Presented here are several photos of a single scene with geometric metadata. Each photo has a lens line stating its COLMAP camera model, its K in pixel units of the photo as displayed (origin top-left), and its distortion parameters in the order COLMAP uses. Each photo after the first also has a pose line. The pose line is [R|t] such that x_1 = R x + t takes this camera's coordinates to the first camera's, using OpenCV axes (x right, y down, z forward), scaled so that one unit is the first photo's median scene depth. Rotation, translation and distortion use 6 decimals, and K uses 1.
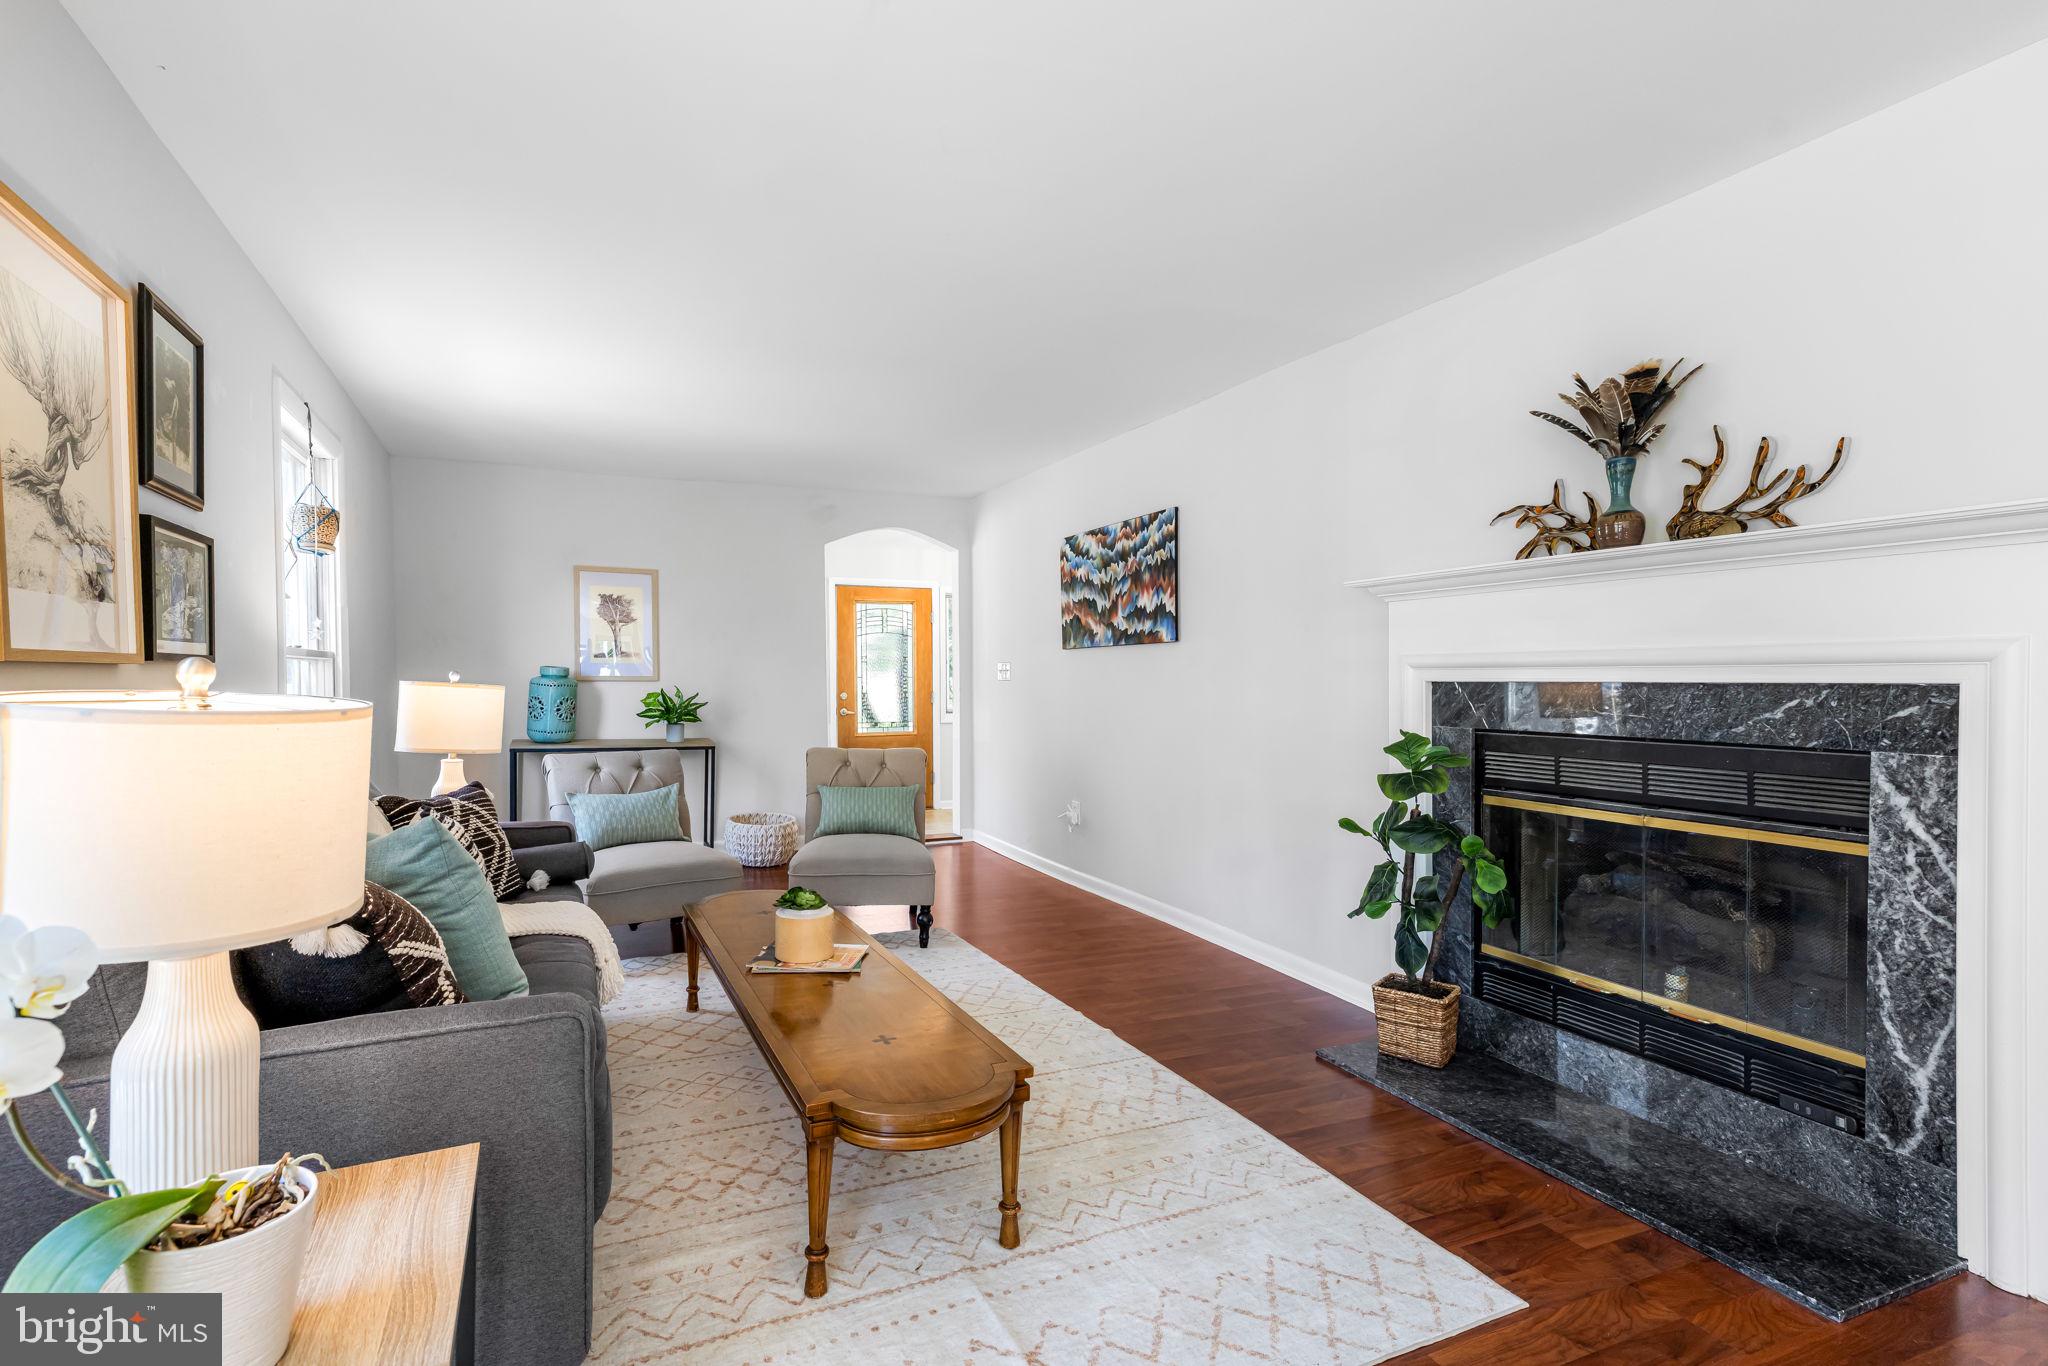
lens RADIAL K [[889.9, 0, 1025.0], [0, 889.9, 695.3], [0, 0, 1]] dist [-0.003841, -0.000132]
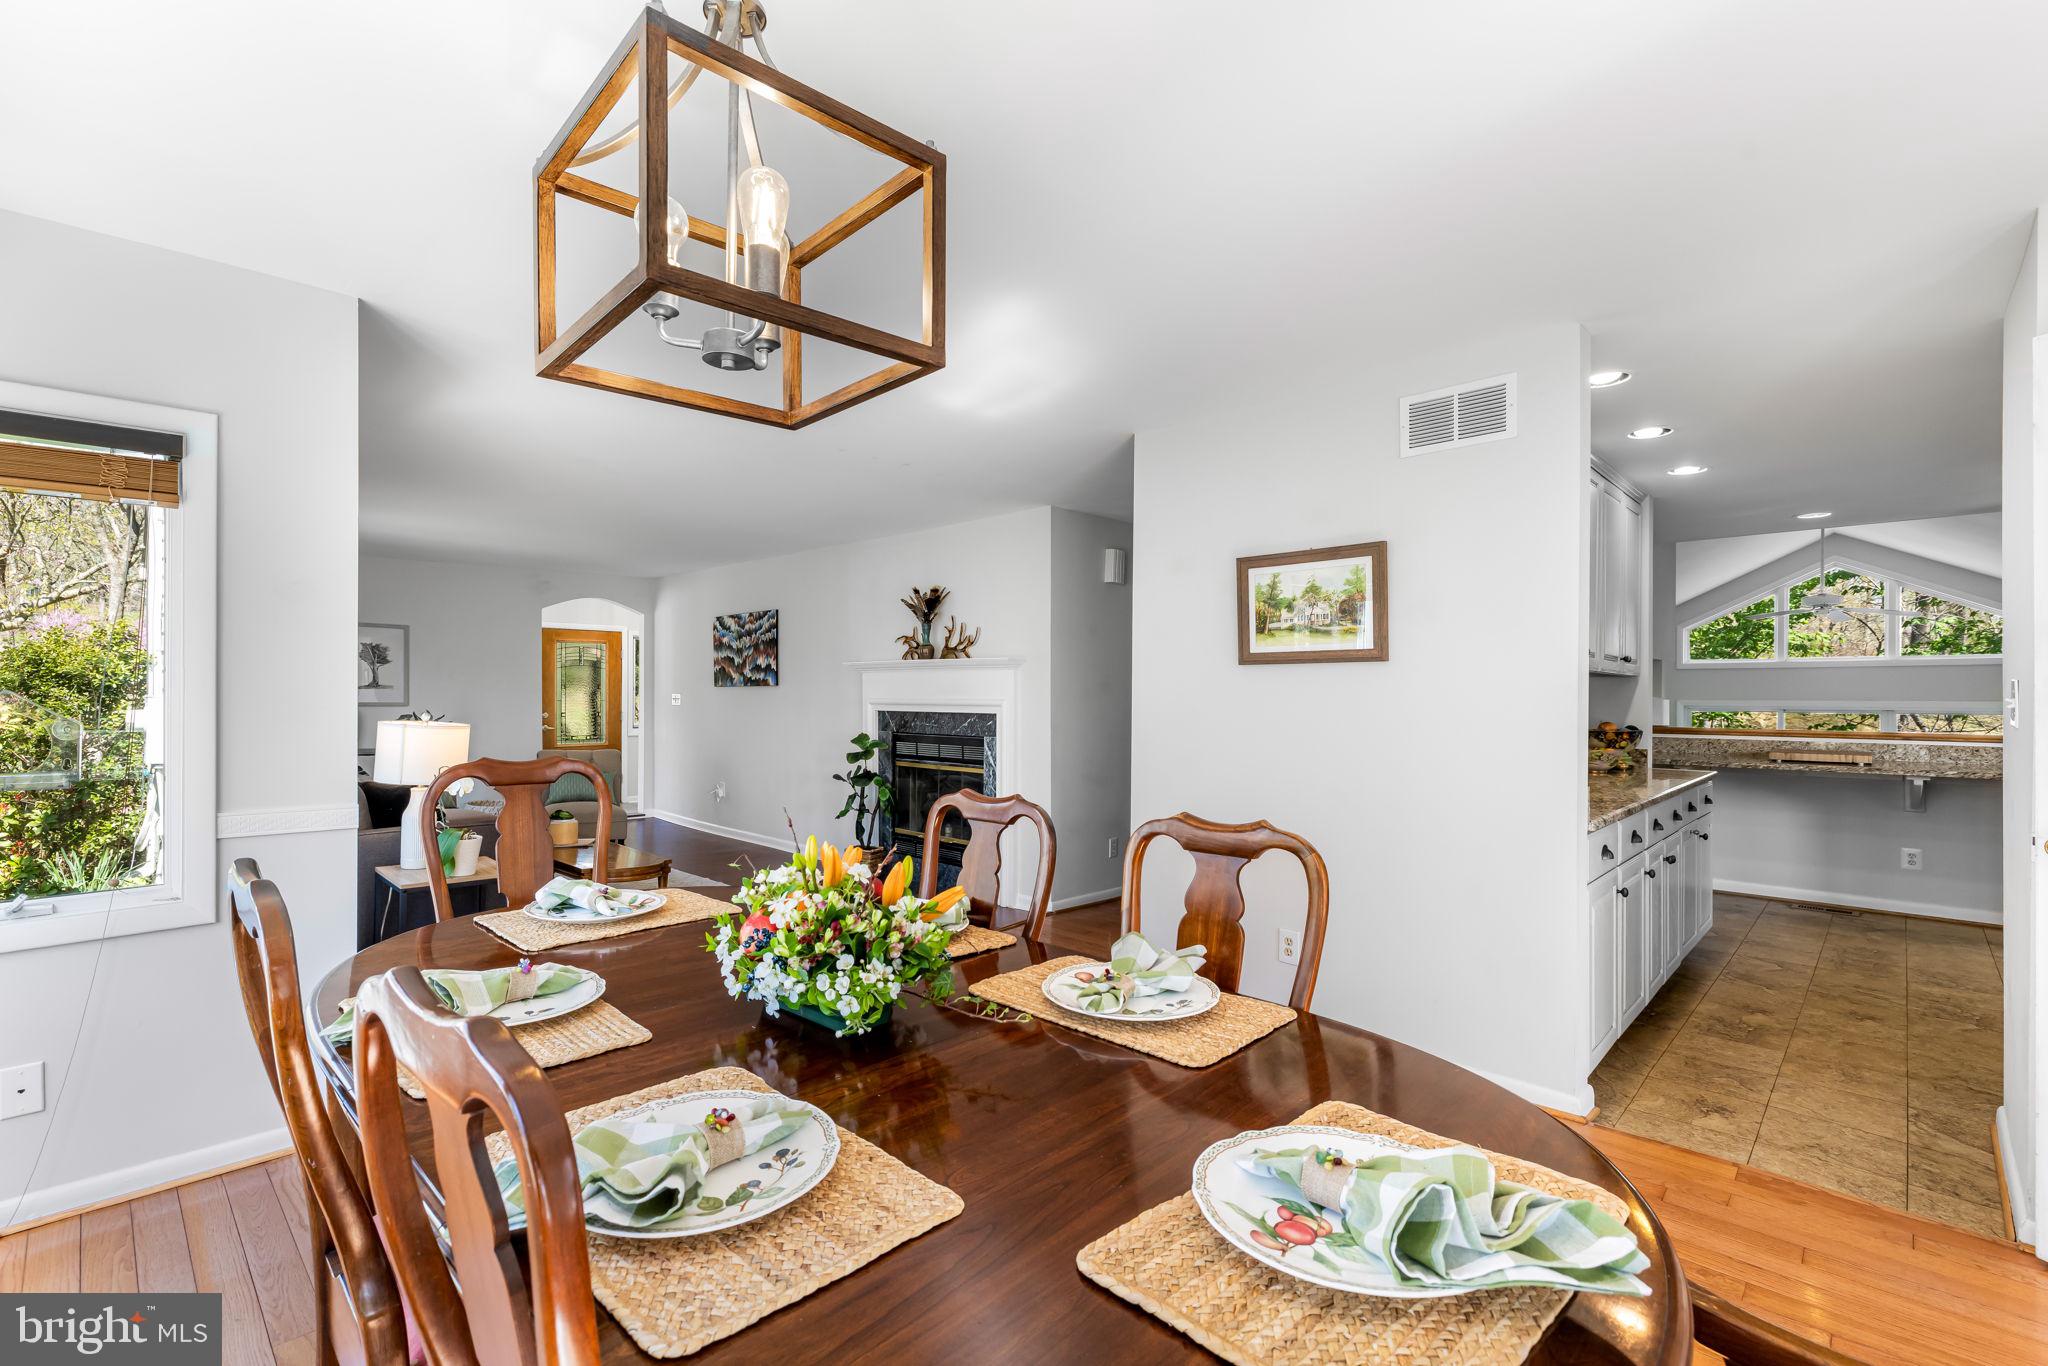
lens RADIAL K [[889.9, 0, 1025.0], [0, 889.9, 695.3], [0, 0, 1]] dist [-0.003841, -0.000132]
pose [[0.946327, 0.004862, 0.323173, 0.065450], [0.000790, 0.999849, -0.017355, -0.010339], [-0.323209, 0.016679, 0.946181, -0.822925]]
